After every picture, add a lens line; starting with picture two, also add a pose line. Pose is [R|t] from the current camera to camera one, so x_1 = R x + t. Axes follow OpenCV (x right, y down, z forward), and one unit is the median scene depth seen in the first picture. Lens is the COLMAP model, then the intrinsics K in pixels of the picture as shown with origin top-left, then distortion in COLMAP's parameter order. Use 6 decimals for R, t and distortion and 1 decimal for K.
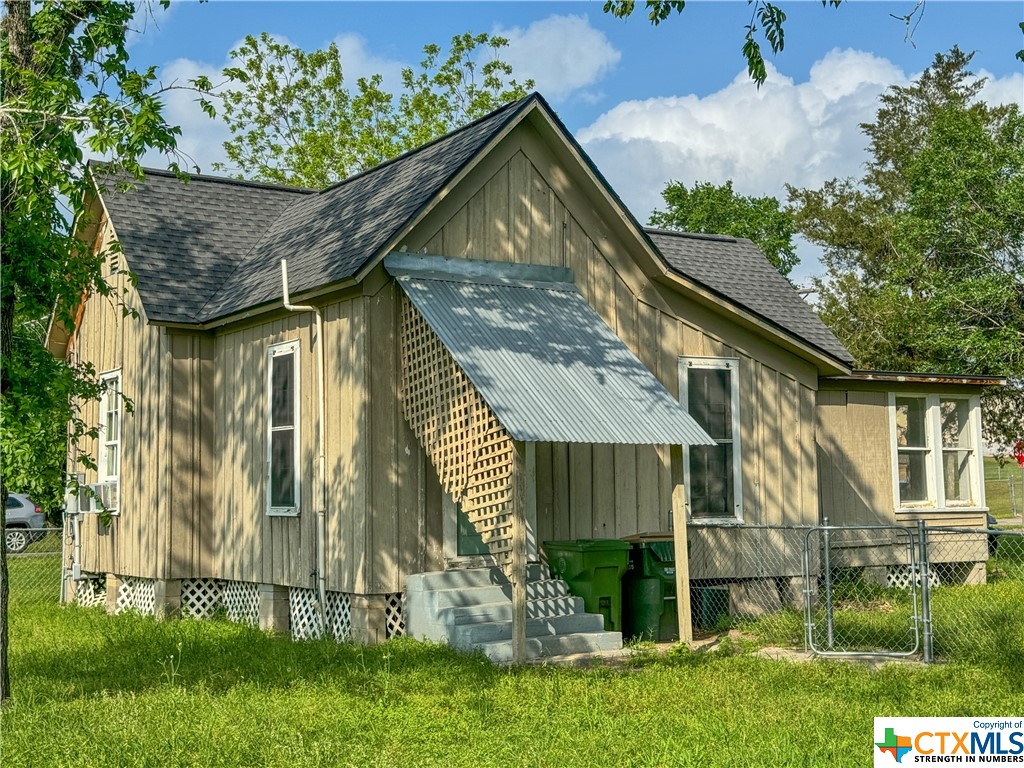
lens RADIAL K [[1300.0, 0, 512.0], [0, 1300.0, 384.0], [0, 0, 1]] dist [0.180689, -0.841091]
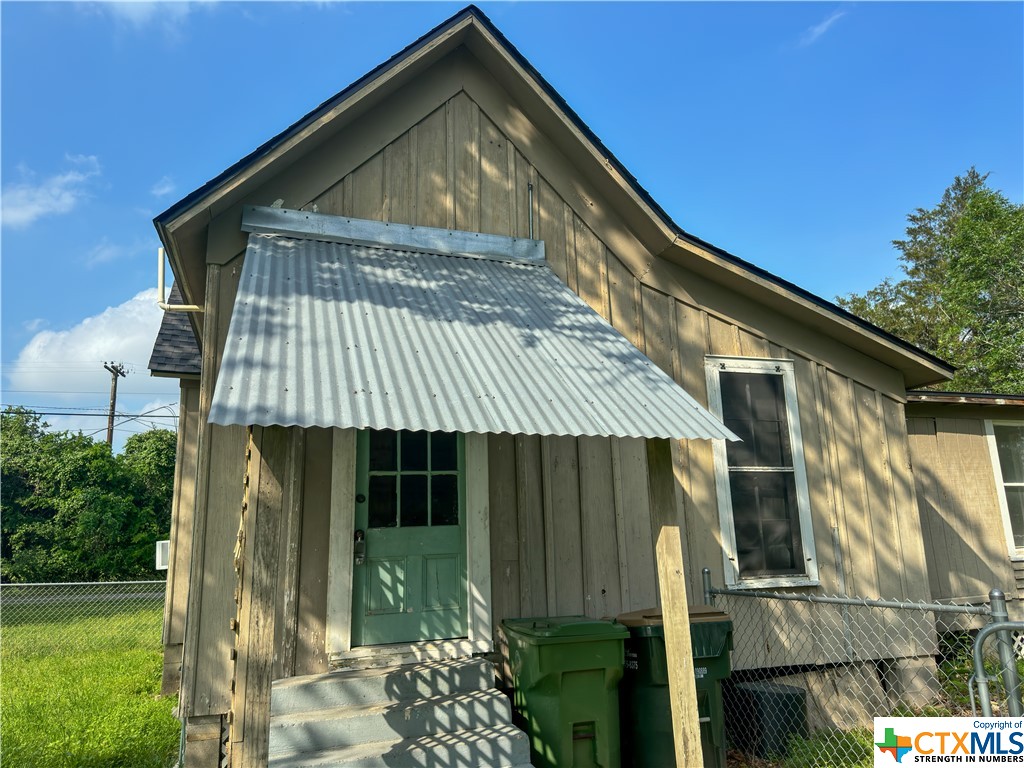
lens RADIAL K [[731.1, 0, 512.0], [0, 731.1, 384.0], [0, 0, 1]] dist [0.005497, 0.009068]
pose [[0.975456, -0.068003, -0.209431, 0.105252], [0.038626, 0.989213, -0.141297, 0.049692], [0.216780, 0.129739, 0.967561, 0.570482]]
